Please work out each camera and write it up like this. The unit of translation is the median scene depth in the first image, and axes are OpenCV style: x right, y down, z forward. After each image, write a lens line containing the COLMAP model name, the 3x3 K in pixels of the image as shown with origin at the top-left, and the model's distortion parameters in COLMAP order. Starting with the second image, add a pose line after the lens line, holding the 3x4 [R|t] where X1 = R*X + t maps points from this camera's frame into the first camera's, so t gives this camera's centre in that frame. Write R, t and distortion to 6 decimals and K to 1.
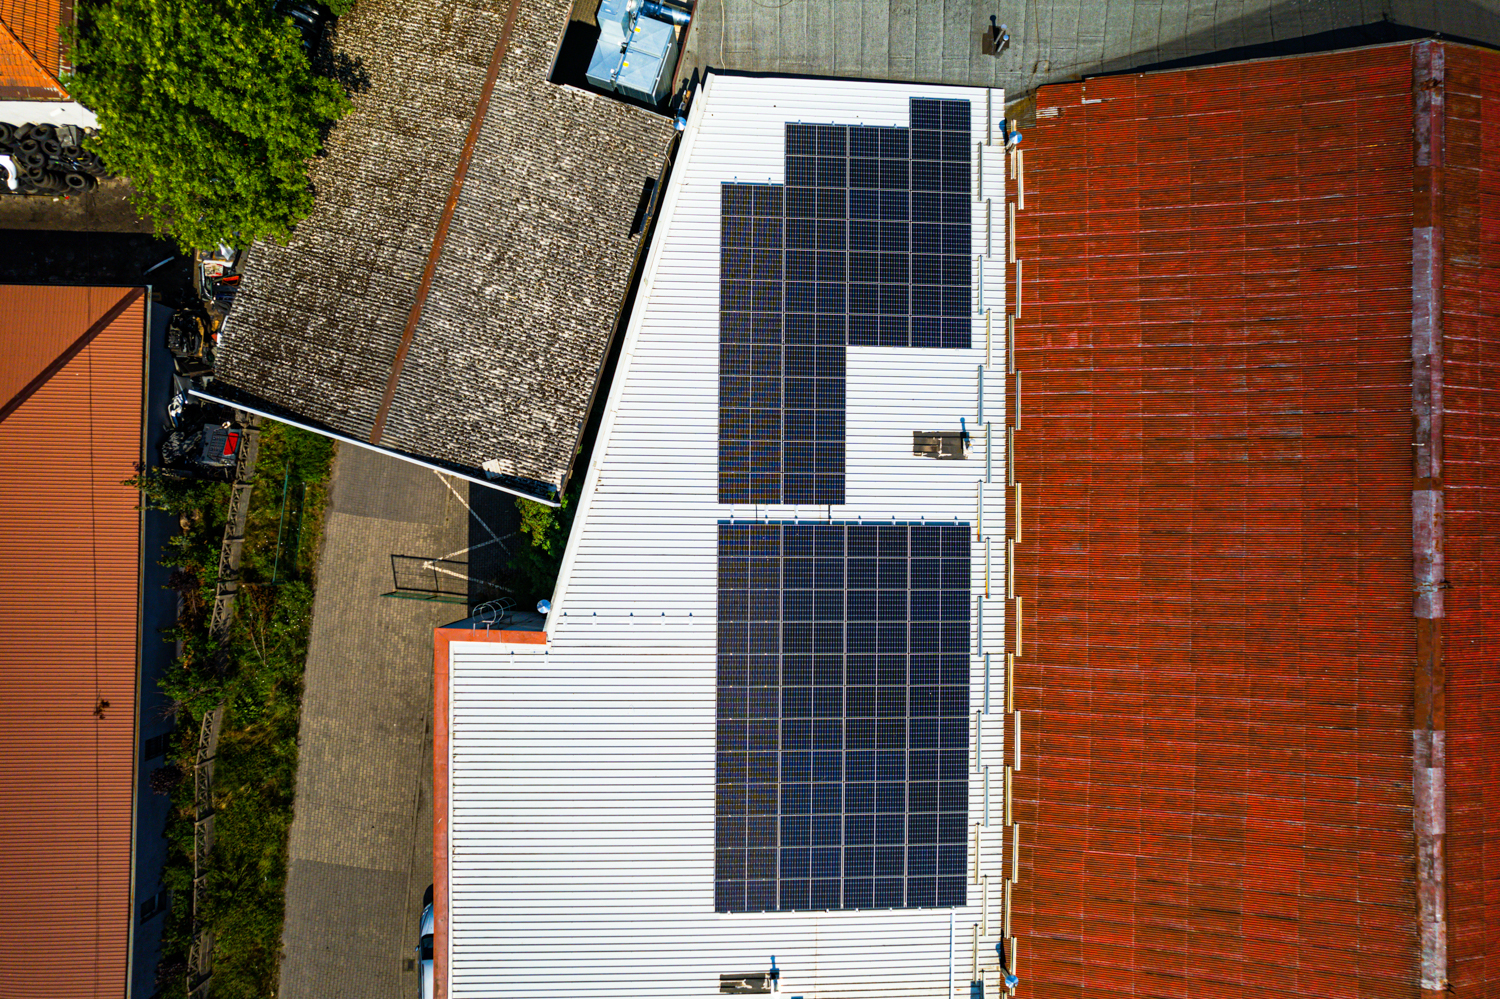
lens RADIAL K [[959.0, 0, 755.5], [0, 959.0, 506.8], [0, 0, 1]] dist [-0.080678, 0.071165]
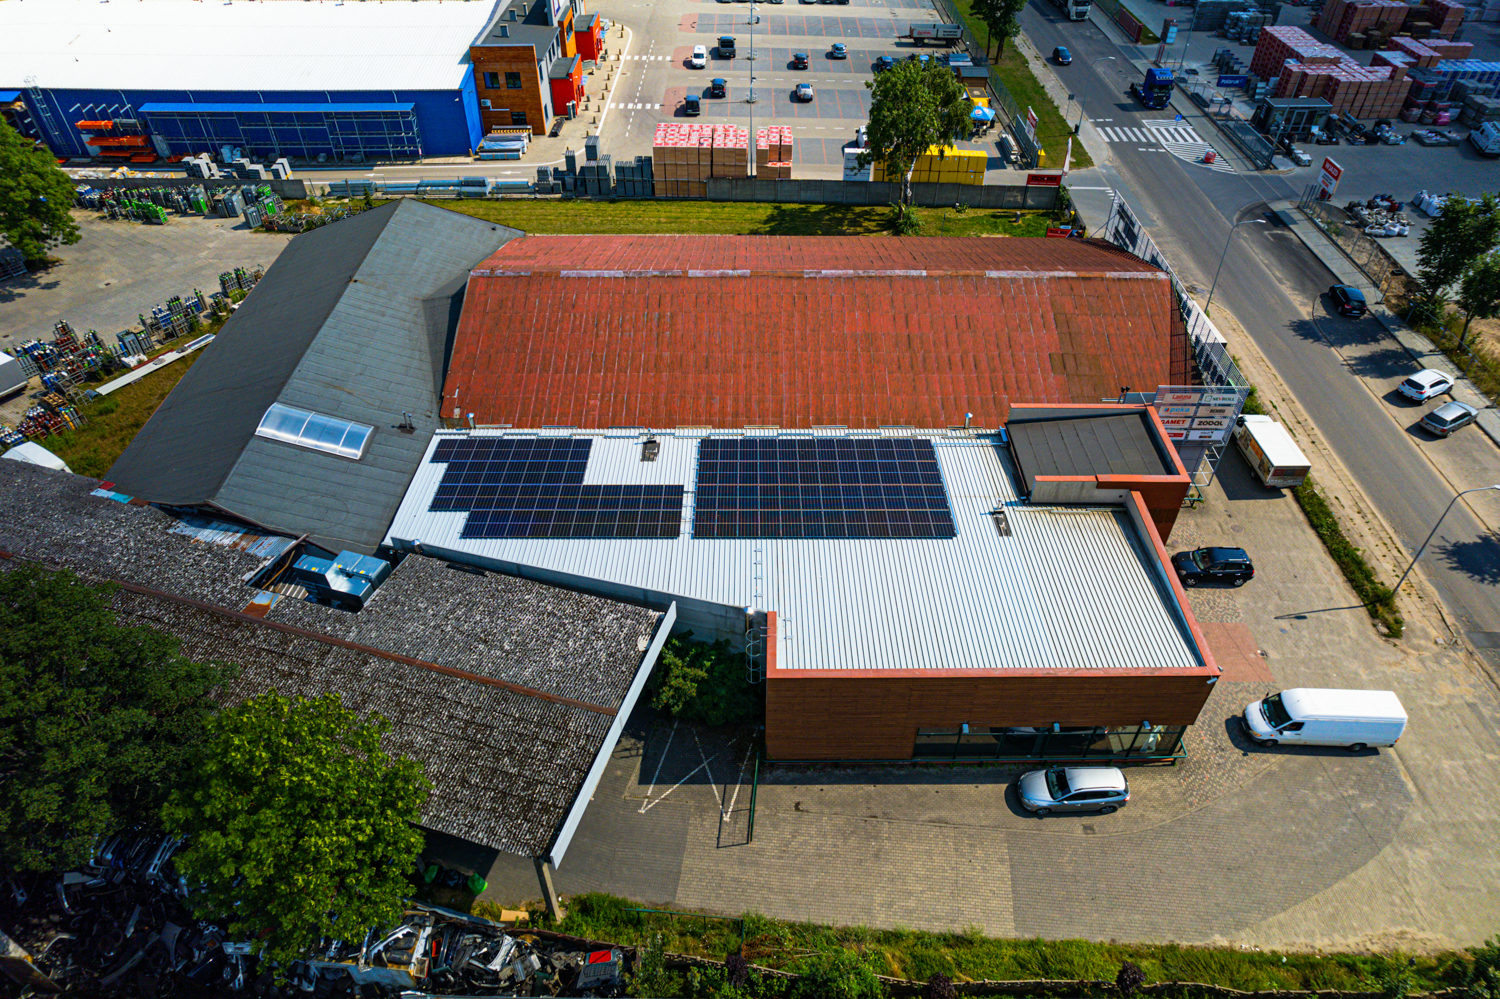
lens RADIAL K [[959.0, 0, 759.8], [0, 959.0, 498.1], [0, 0, 1]] dist [-0.080678, 0.071165]
pose [[-0.016463, -0.662728, 0.748679, -1.096581], [0.999573, 0.007167, 0.028324, 0.077516], [-0.024137, 0.748826, 0.662327, -0.024329]]
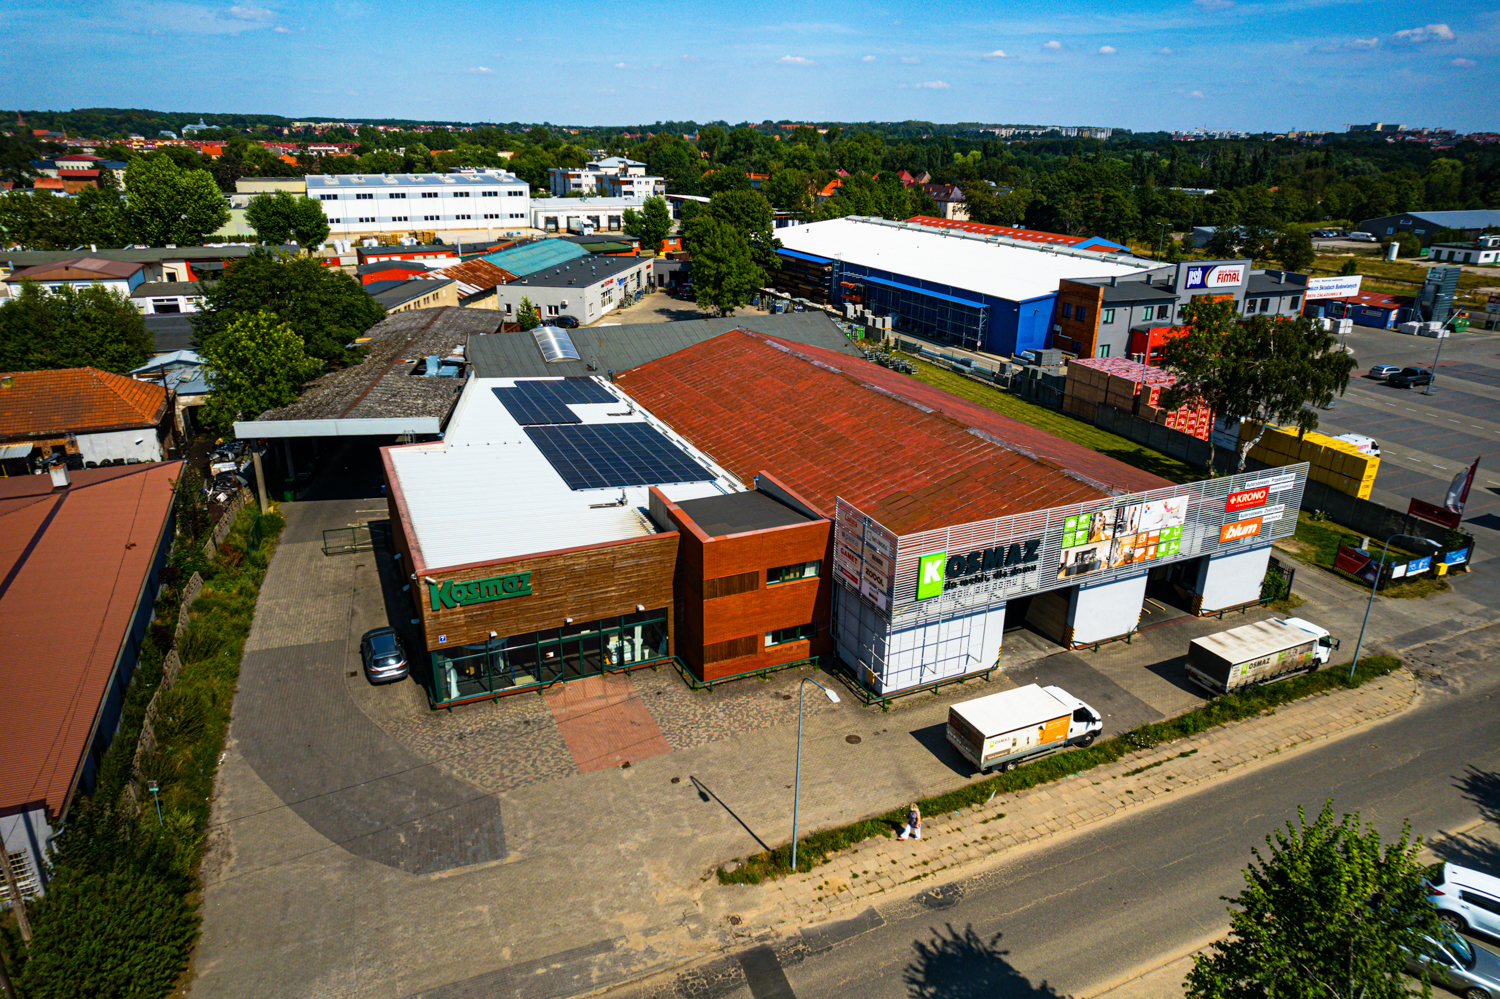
lens RADIAL K [[959.0, 0, 757.0], [0, 959.0, 499.6], [0, 0, 1]] dist [-0.080678, 0.071165]
pose [[0.902603, -0.139650, 0.407192, -0.424558], [0.429880, 0.342075, -0.835577, 1.918859], [-0.022602, 0.929238, 0.368790, 0.393432]]
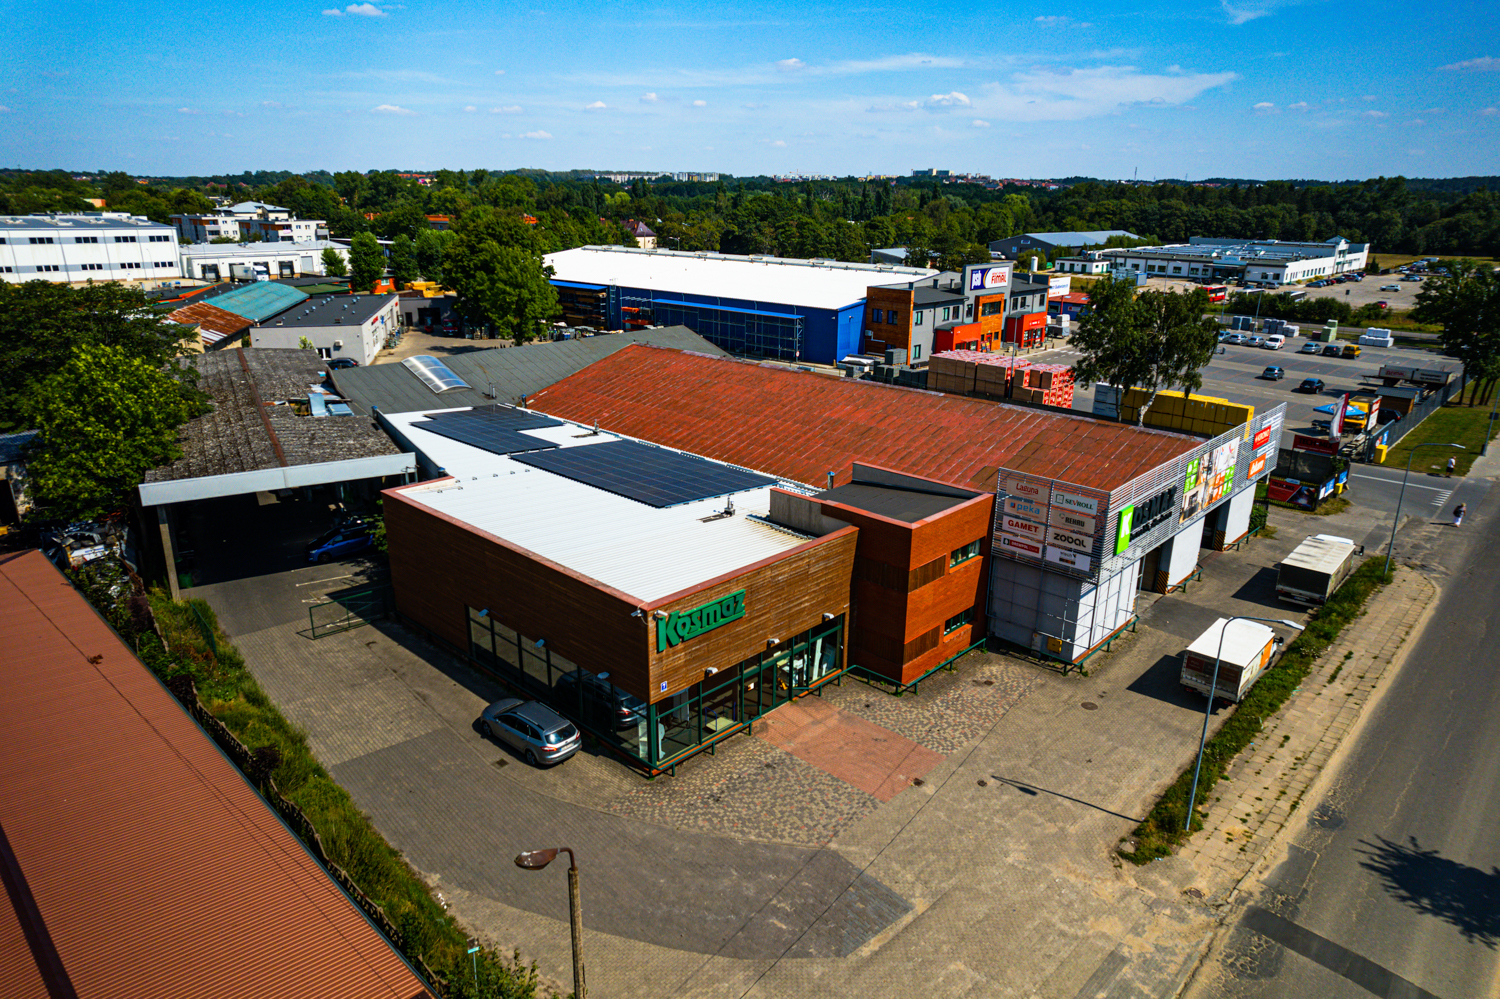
lens RADIAL K [[959.0, 0, 761.2], [0, 959.0, 497.4], [0, 0, 1]] dist [-0.080678, 0.071165]
pose [[0.671301, -0.217680, 0.708499, -0.939888], [0.740775, 0.228824, -0.631579, 1.418740], [-0.024640, 0.948818, 0.314862, 0.522454]]
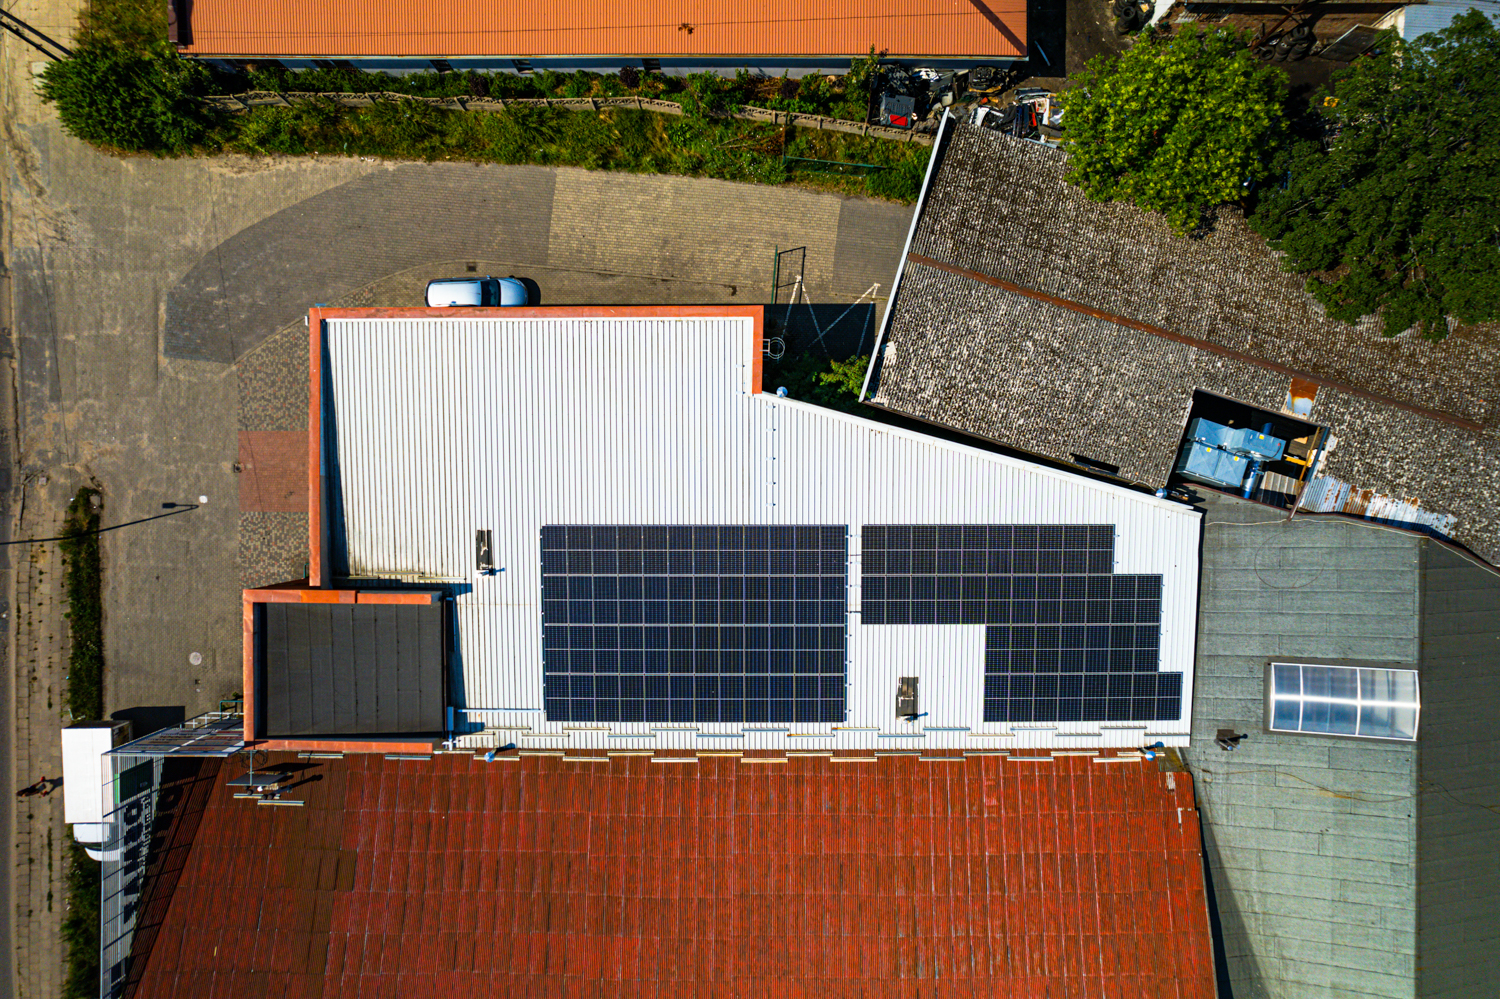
lens RADIAL K [[959.0, 0, 752.8], [0, 959.0, 503.8], [0, 0, 1]] dist [-0.080678, 0.071165]
pose [[0.009637, 0.999809, 0.017011, -0.090184], [-0.999621, 0.009194, 0.025949, 0.107260], [0.025788, -0.017255, 0.999519, -0.274823]]
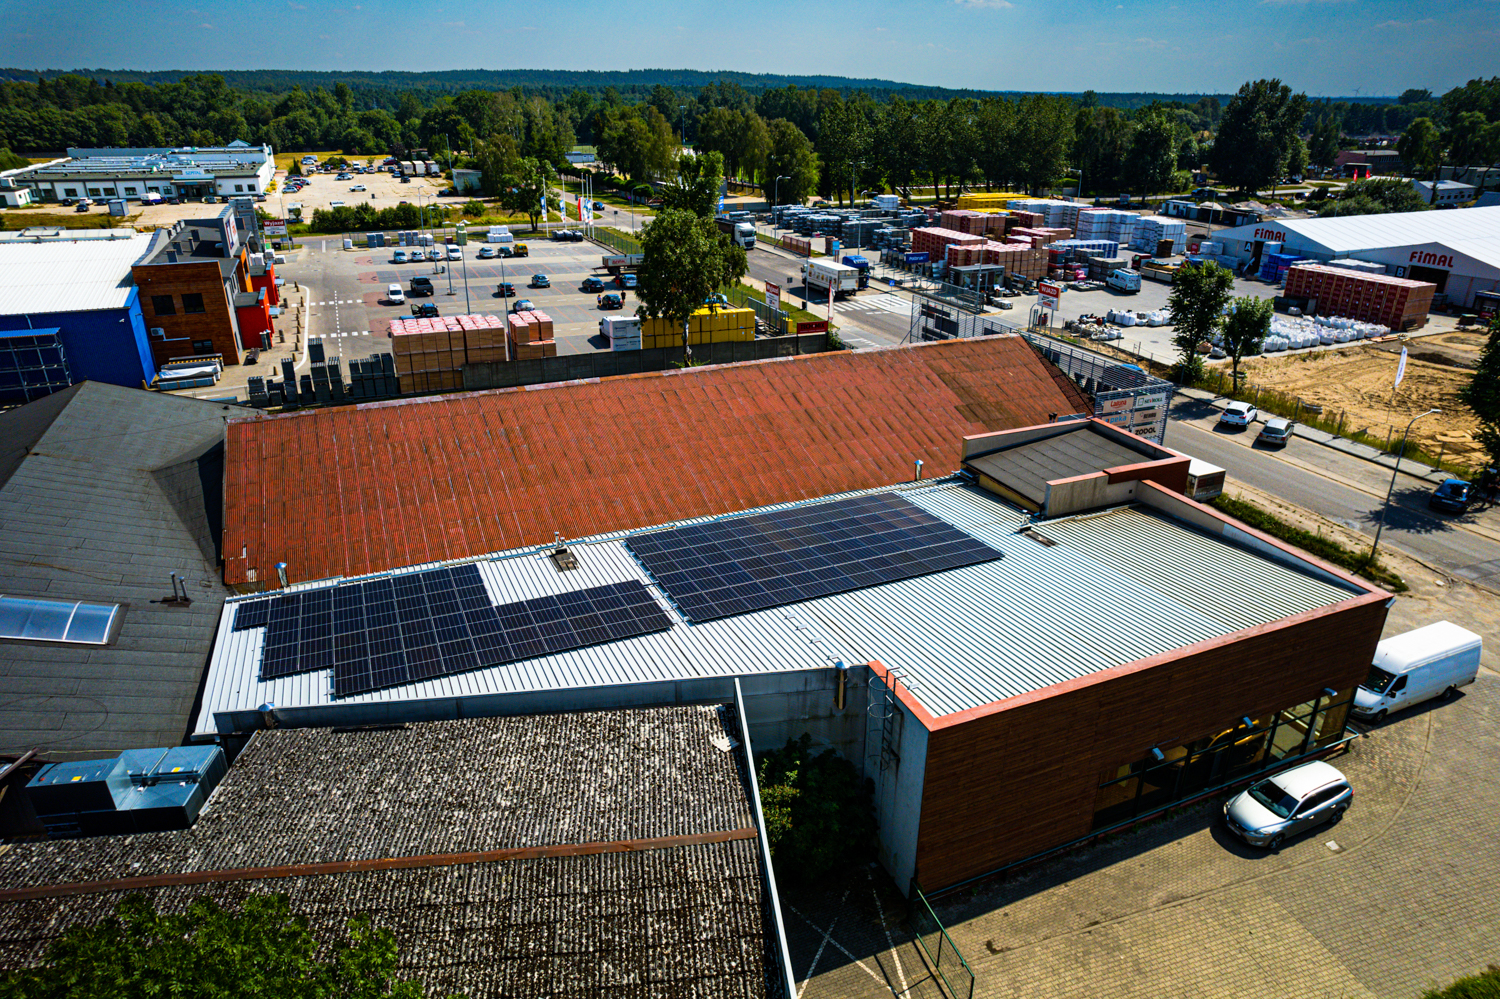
lens RADIAL K [[959.0, 0, 759.1], [0, 959.0, 501.4], [0, 0, 1]] dist [-0.080678, 0.071165]
pose [[-0.407759, -0.359964, 0.839142, -0.871371], [0.912866, -0.140364, 0.383372, -0.289511], [-0.020214, 0.922347, 0.385833, 0.481476]]
